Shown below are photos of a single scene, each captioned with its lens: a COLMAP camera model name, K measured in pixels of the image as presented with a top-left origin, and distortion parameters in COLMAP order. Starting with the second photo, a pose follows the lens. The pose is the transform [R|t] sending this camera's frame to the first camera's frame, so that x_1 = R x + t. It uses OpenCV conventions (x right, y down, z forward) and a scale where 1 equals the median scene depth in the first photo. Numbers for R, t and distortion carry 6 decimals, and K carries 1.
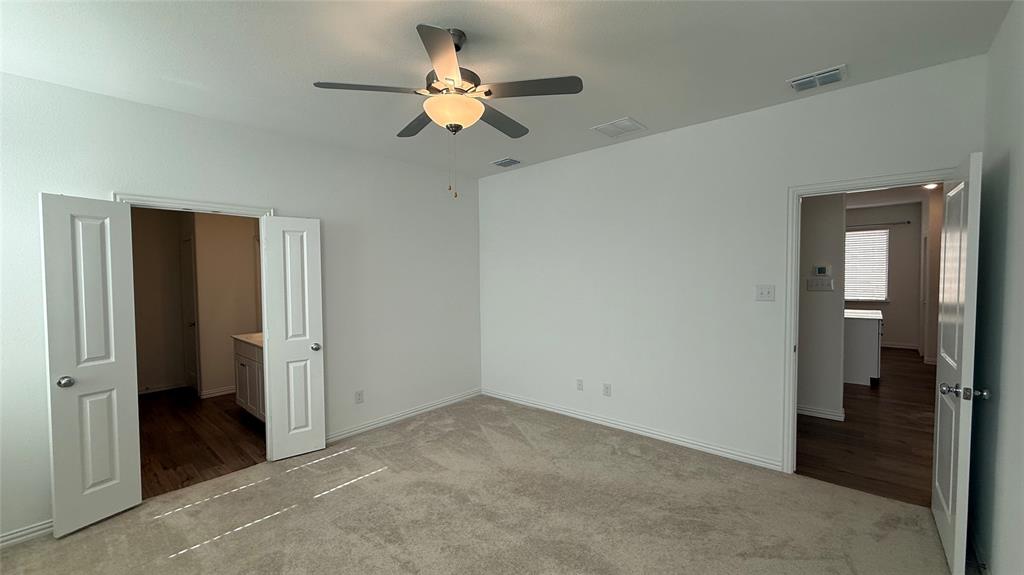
lens RADIAL K [[411.1, 0, 514.5], [0, 411.1, 288.0], [0, 0, 1]] dist [-0.001315, 0.000405]
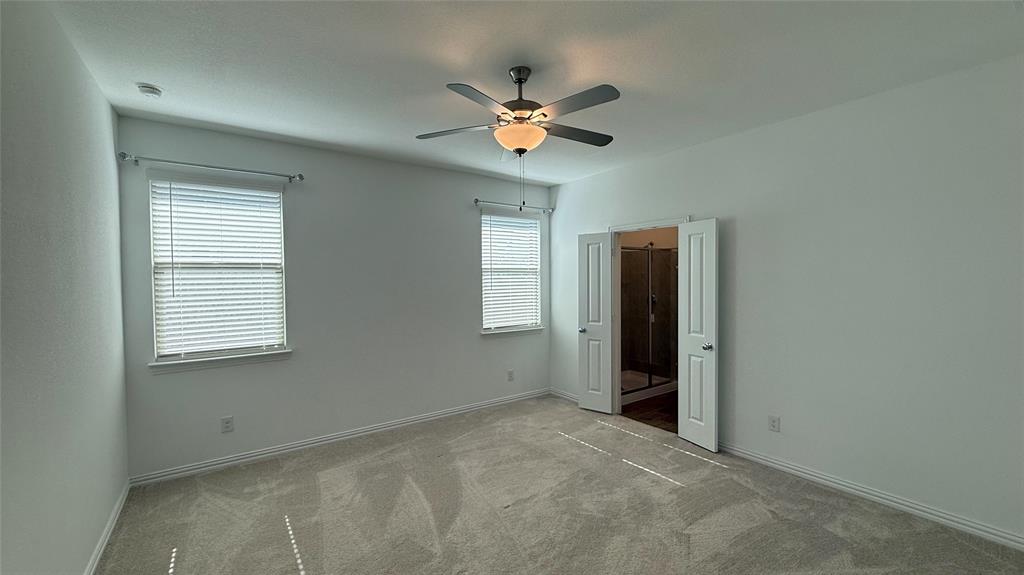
lens RADIAL K [[411.1, 0, 513.6], [0, 411.1, 286.6], [0, 0, 1]] dist [-0.001315, 0.000405]
pose [[-0.229570, 0.028821, -0.972865, 0.671531], [-0.025674, 0.999034, 0.035655, -0.029144], [0.972953, 0.033163, -0.228608, 0.855221]]
